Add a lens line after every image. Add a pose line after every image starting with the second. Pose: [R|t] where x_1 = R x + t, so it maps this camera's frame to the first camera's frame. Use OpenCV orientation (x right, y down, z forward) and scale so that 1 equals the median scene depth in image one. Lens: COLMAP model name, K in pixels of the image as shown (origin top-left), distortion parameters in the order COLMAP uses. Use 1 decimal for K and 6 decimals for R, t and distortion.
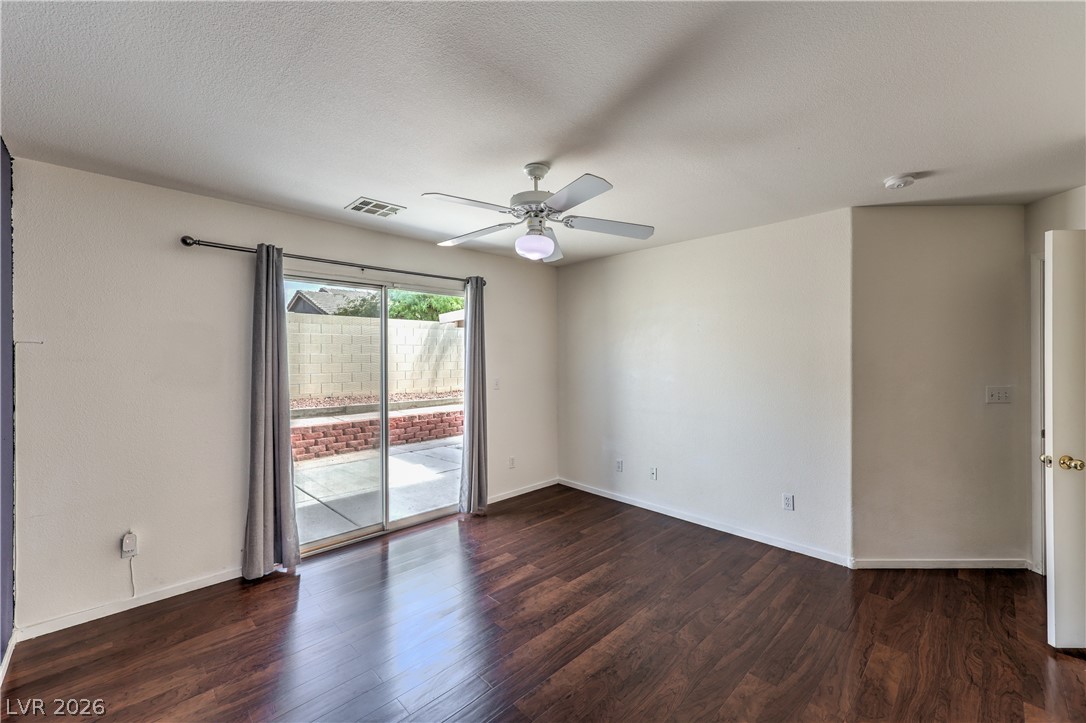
lens RADIAL K [[439.0, 0, 551.7], [0, 439.0, 356.3], [0, 0, 1]] dist [0.003154, 0.002009]
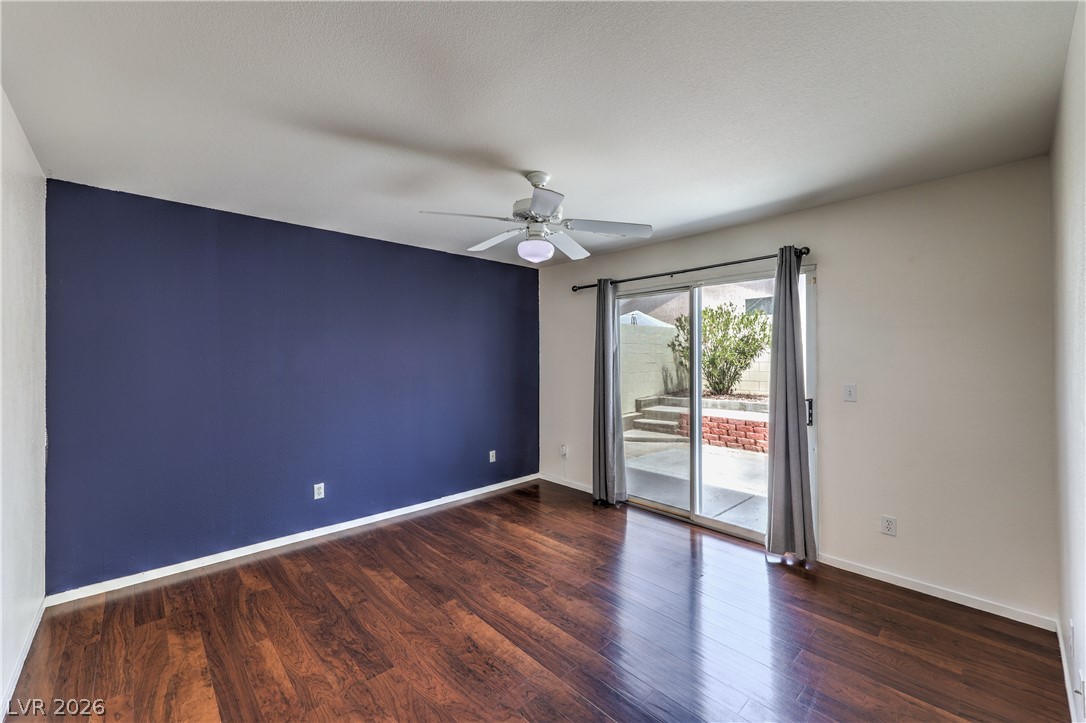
lens RADIAL K [[439.0, 0, 549.1], [0, 439.0, 359.8], [0, 0, 1]] dist [0.003154, 0.002009]
pose [[-0.031061, 0.005301, -0.999503, 0.944320], [0.003286, 0.999981, 0.005202, 0.012119], [0.999512, -0.003122, -0.031078, 0.976052]]
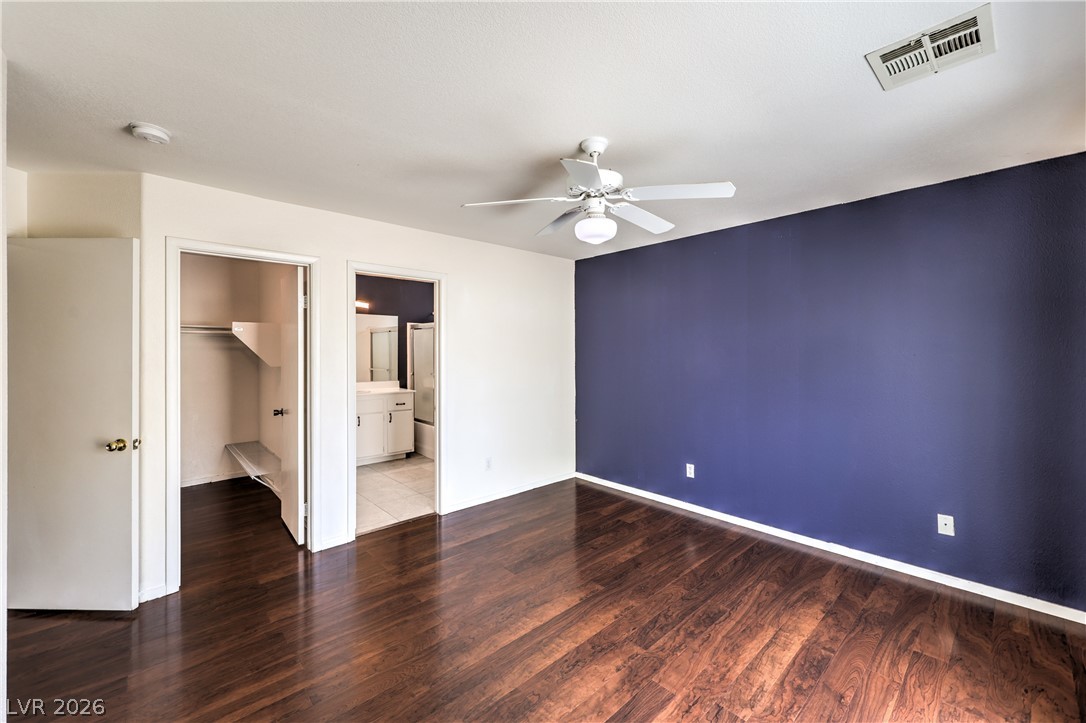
lens RADIAL K [[439.0, 0, 544.7], [0, 439.0, 358.4], [0, 0, 1]] dist [0.003154, 0.002009]
pose [[-0.998563, 0.005781, 0.053275, 0.021200], [0.006760, 0.999811, 0.018212, 0.003689], [-0.053160, 0.018546, -0.998414, 1.766011]]
